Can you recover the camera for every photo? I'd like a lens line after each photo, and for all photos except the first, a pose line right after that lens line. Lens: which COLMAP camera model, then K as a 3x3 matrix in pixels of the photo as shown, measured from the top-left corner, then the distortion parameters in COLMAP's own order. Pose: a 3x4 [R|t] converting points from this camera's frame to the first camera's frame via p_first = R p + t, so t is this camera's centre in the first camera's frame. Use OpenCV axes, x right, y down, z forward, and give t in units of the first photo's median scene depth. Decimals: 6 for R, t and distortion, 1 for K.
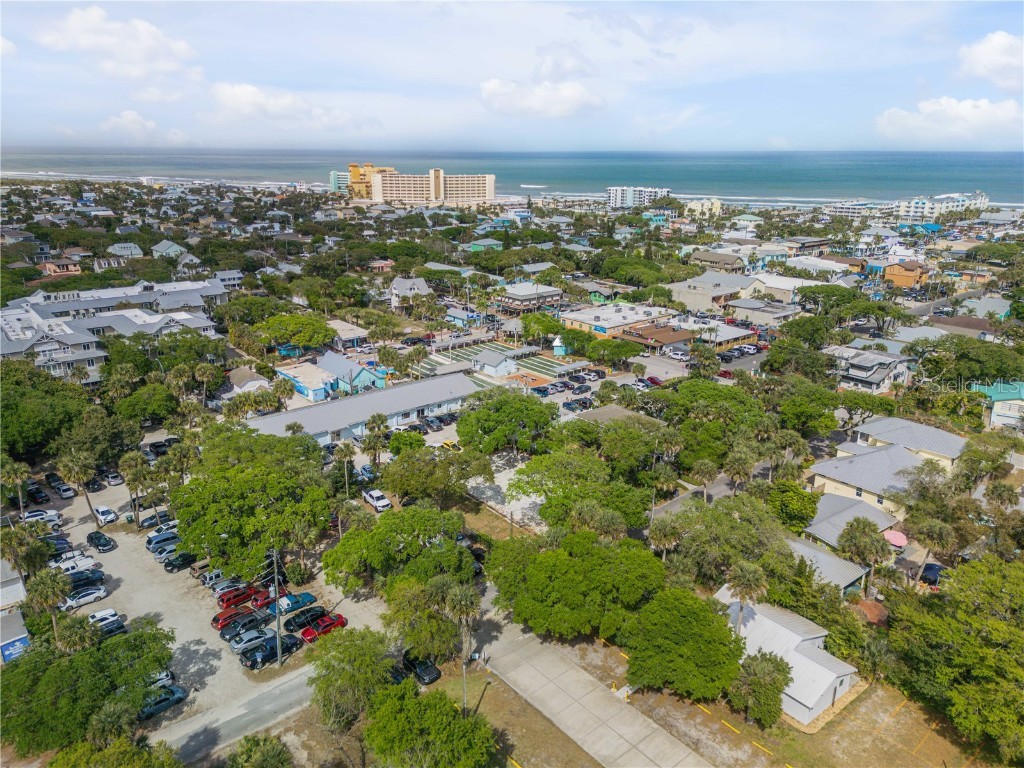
lens RADIAL K [[716.1, 0, 512.0], [0, 716.1, 384.0], [0, 0, 1]] dist [0.088449, -0.105854]
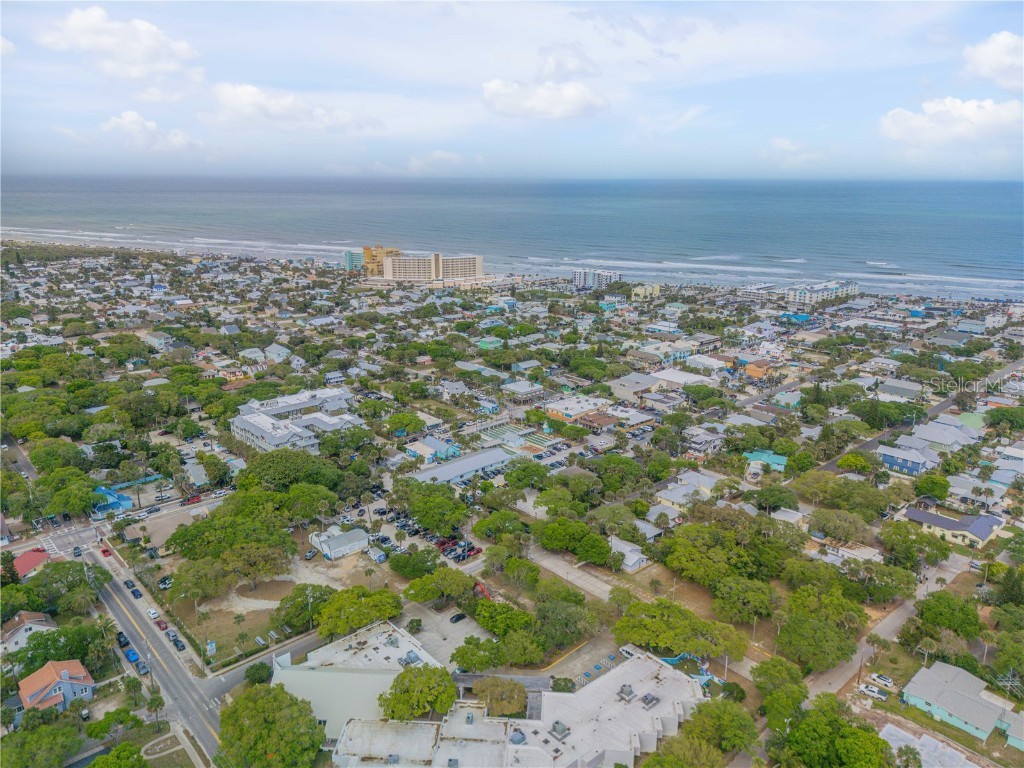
lens RADIAL K [[716.1, 0, 512.0], [0, 716.1, 384.0], [0, 0, 1]] dist [0.088449, -0.105854]
pose [[0.999113, -0.009492, 0.041034, -0.099881], [0.010892, 0.999361, -0.034036, -0.108231], [-0.040685, 0.034452, 0.998578, -0.867112]]
